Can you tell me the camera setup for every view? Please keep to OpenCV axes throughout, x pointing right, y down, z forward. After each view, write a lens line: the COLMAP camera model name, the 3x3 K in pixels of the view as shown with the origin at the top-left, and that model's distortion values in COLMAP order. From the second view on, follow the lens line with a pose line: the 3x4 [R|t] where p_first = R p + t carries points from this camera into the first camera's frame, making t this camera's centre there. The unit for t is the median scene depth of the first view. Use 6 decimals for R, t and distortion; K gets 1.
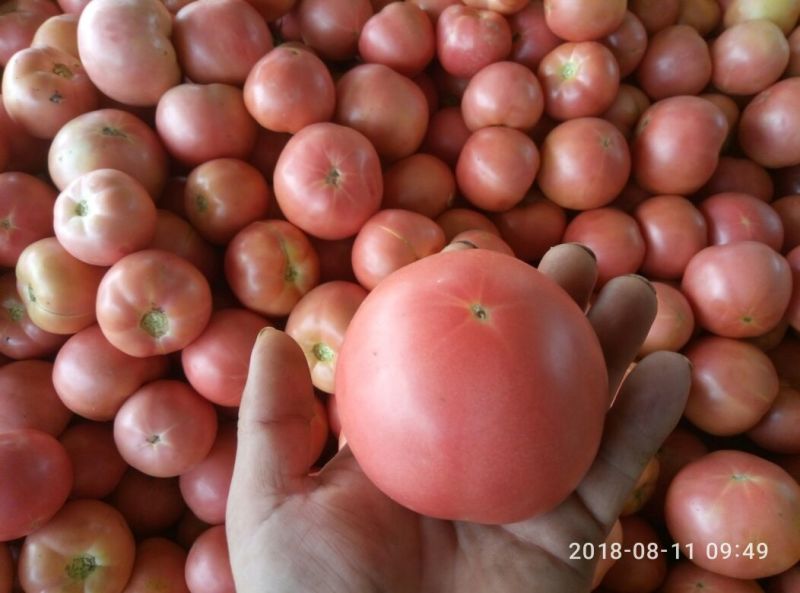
lens RADIAL K [[586.1, 0, 400.3], [0, 586.1, 295.3], [0, 0, 1]] dist [0.010770, -0.012160]
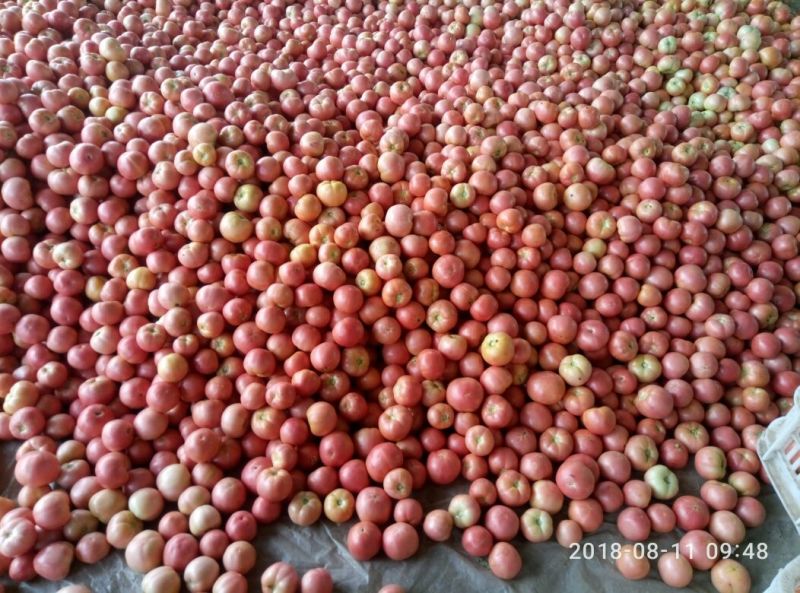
lens RADIAL K [[586.1, 0, 399.9], [0, 586.1, 297.8], [0, 0, 1]] dist [0.010770, -0.012160]
pose [[0.974334, 0.225102, 0.001482, -0.345421], [-0.221762, 0.960965, -0.165432, 0.542942], [-0.038663, 0.160857, 0.986220, -2.165927]]
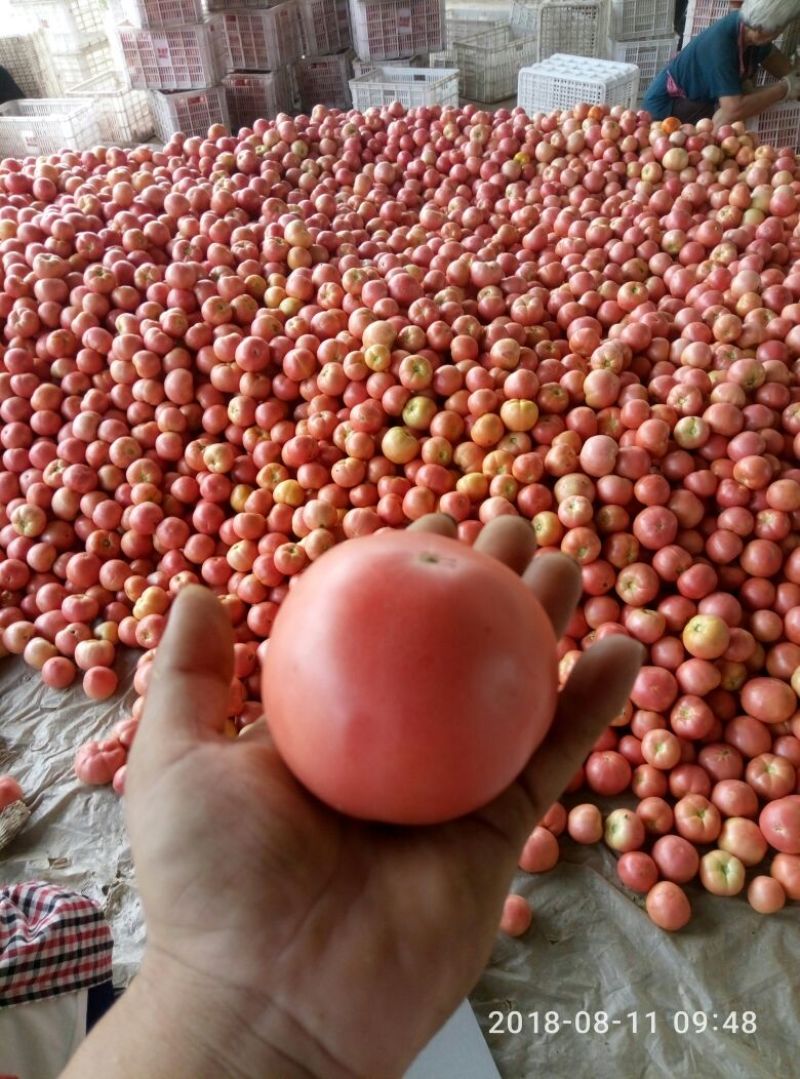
lens RADIAL K [[790.5, 0, 399.0], [0, 790.5, 541.8], [0, 0, 1]] dist [0.010770, -0.012160]
pose [[0.895100, 0.350619, -0.275430, -0.141874], [-0.391320, 0.913847, -0.108409, 0.646502], [0.213691, 0.204819, 0.955189, -2.420559]]
